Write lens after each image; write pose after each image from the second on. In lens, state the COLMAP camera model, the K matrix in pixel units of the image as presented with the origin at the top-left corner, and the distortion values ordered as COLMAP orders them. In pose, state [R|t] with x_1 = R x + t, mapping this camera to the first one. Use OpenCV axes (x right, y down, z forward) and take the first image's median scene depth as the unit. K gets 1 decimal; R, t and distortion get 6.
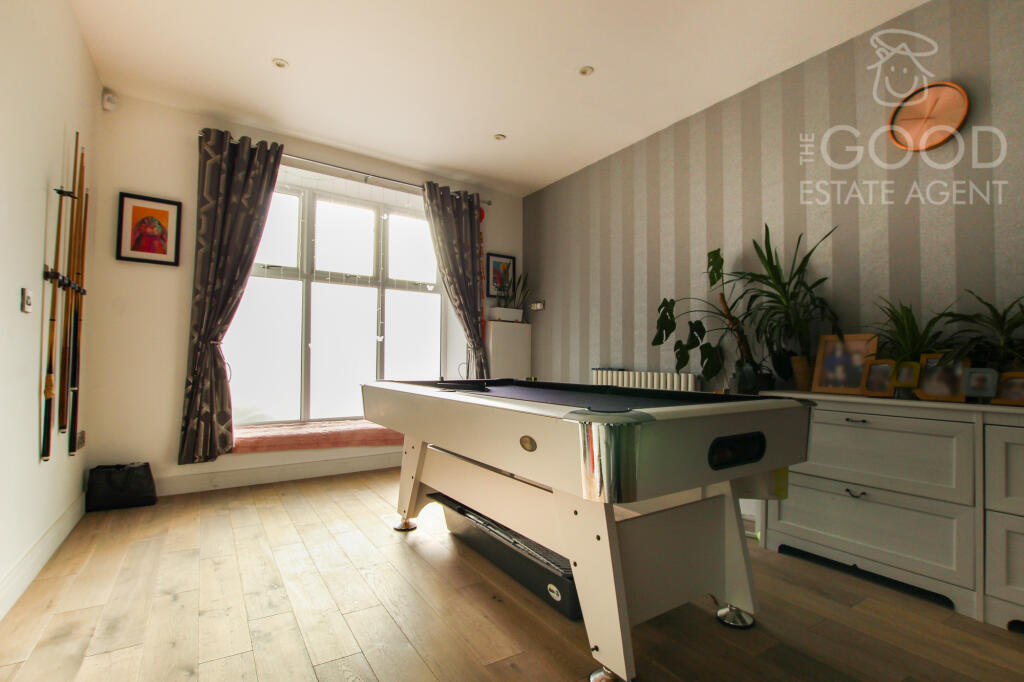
lens RADIAL K [[490.2, 0, 515.0], [0, 490.2, 346.0], [0, 0, 1]] dist [-0.023699, 0.000912]
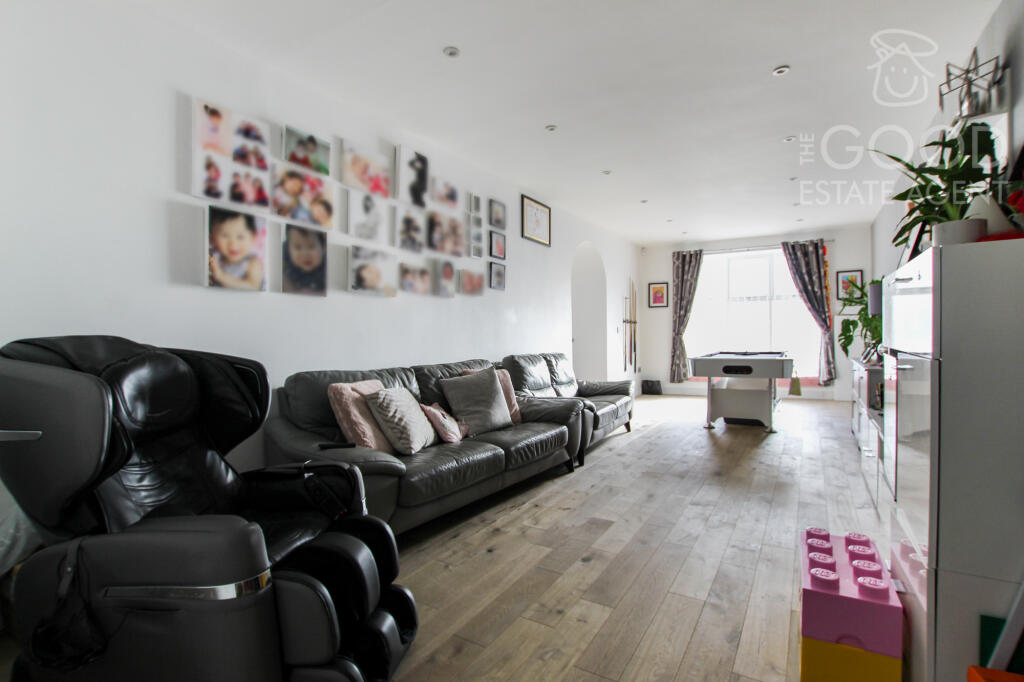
lens RADIAL K [[490.2, 0, 512.5], [0, 490.2, 341.1], [0, 0, 1]] dist [-0.023699, 0.000912]
pose [[0.443074, -0.011889, -0.896406, 1.255233], [0.046725, 0.998859, 0.009847, -0.046610], [0.895267, -0.046247, 0.443124, -0.895316]]
